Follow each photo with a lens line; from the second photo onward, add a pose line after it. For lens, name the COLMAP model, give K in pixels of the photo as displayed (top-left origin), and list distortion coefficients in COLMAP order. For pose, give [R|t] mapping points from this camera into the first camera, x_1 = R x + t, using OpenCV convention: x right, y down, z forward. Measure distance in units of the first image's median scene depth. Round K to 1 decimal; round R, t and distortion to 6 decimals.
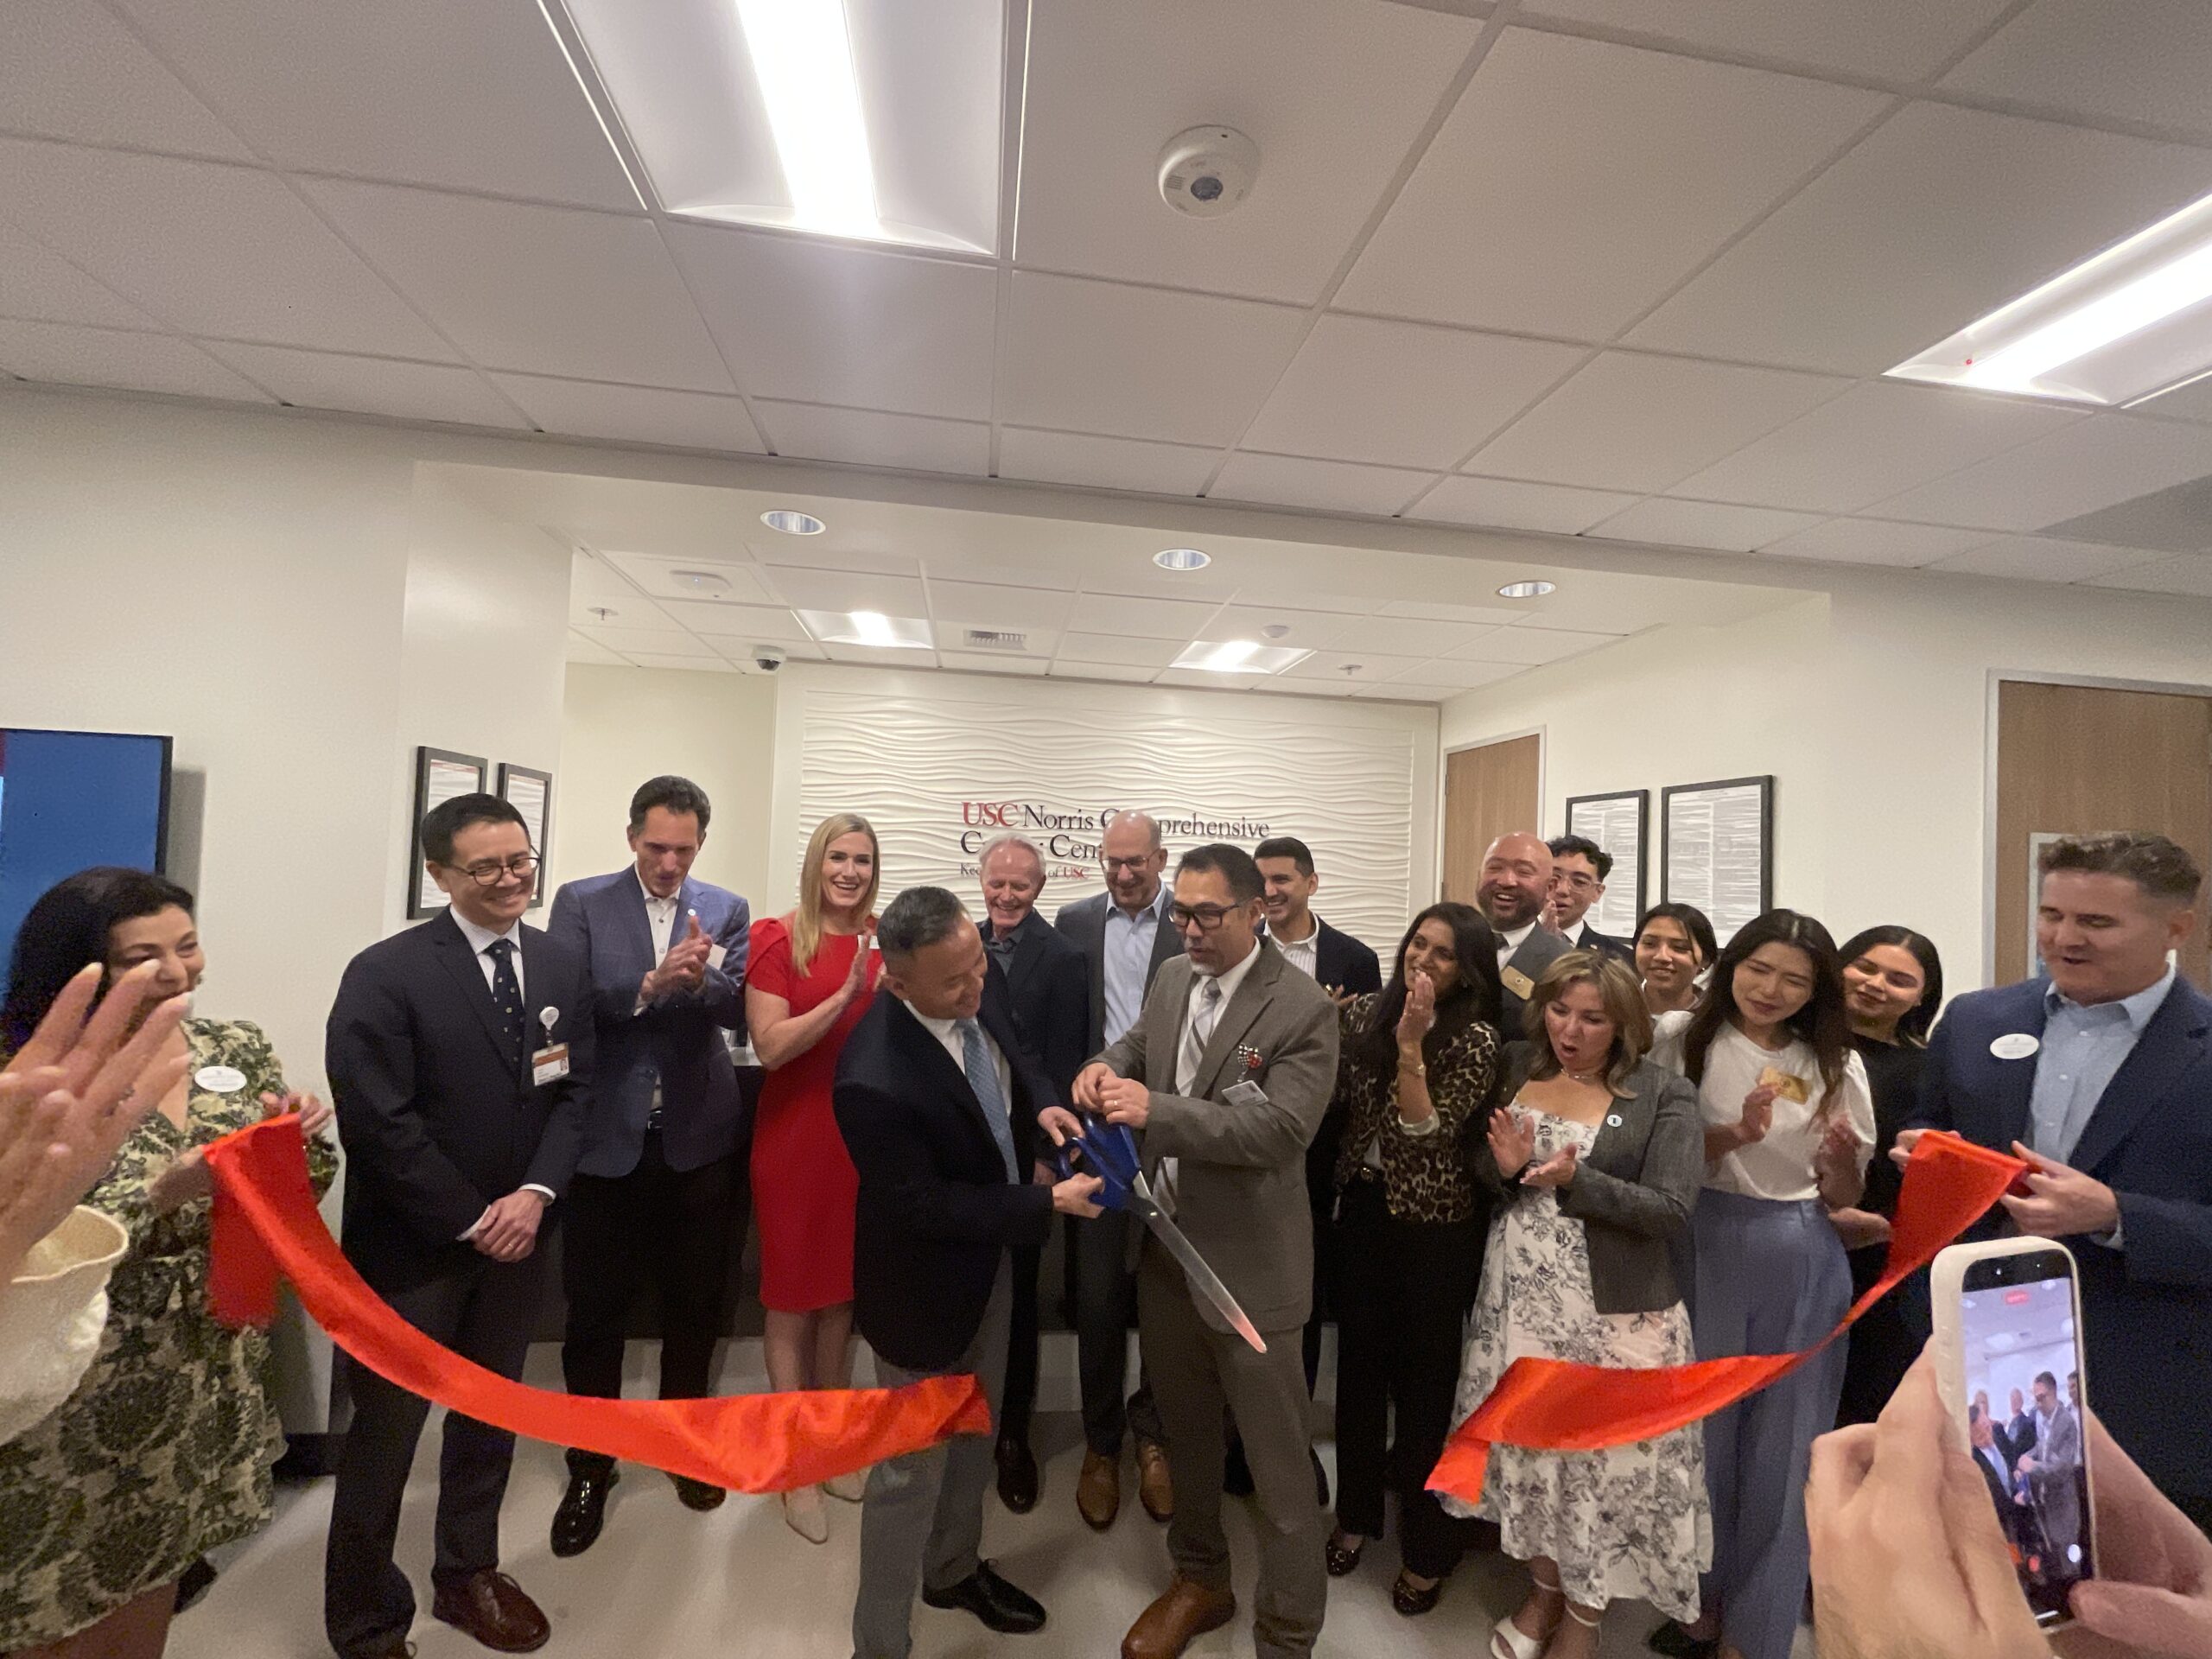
lens RADIAL K [[879.6, 0, 1108.3], [0, 879.6, 833.6], [0, 0, 1]] dist [-0.000462, -0.000044]
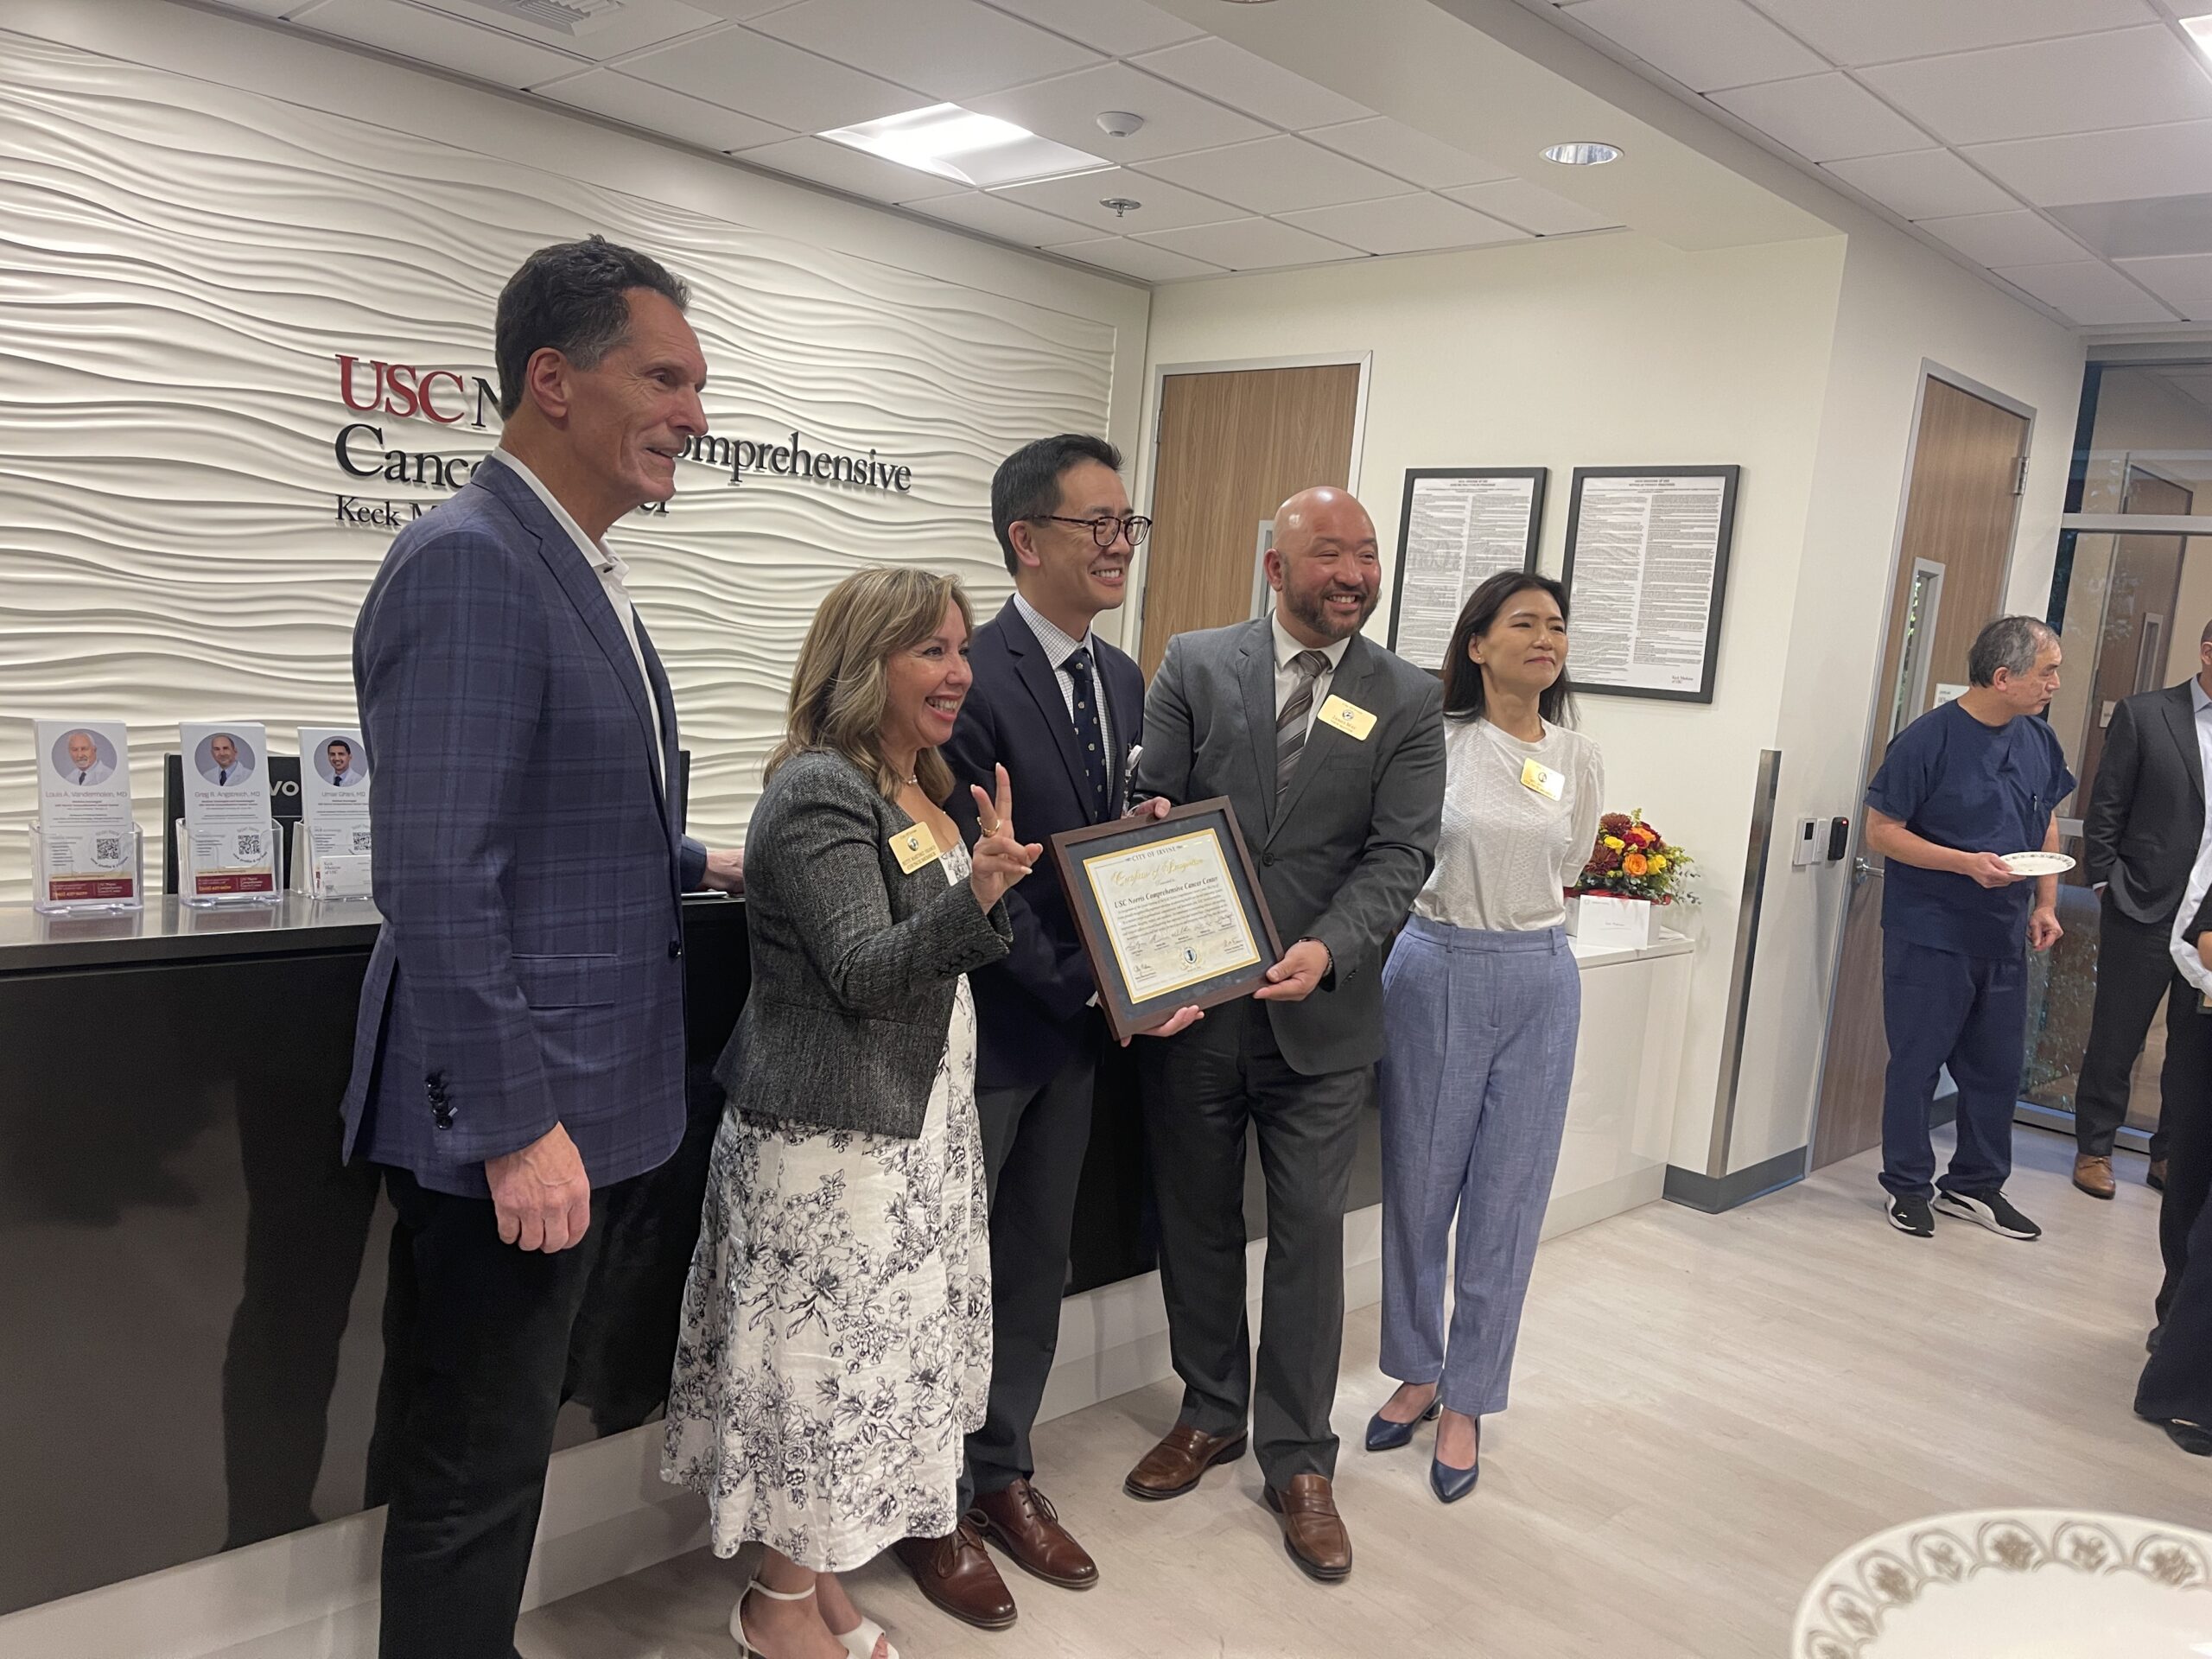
lens RADIAL K [[1660.0, 0, 1111.4], [0, 1660.0, 823.9], [0, 0, 1]] dist [0.043177, -0.014555]
pose [[0.807612, -0.039748, 0.588373, -0.357931], [-0.077304, 0.981981, 0.172447, 0.020262], [-0.584625, -0.184754, 0.789987, 0.060076]]
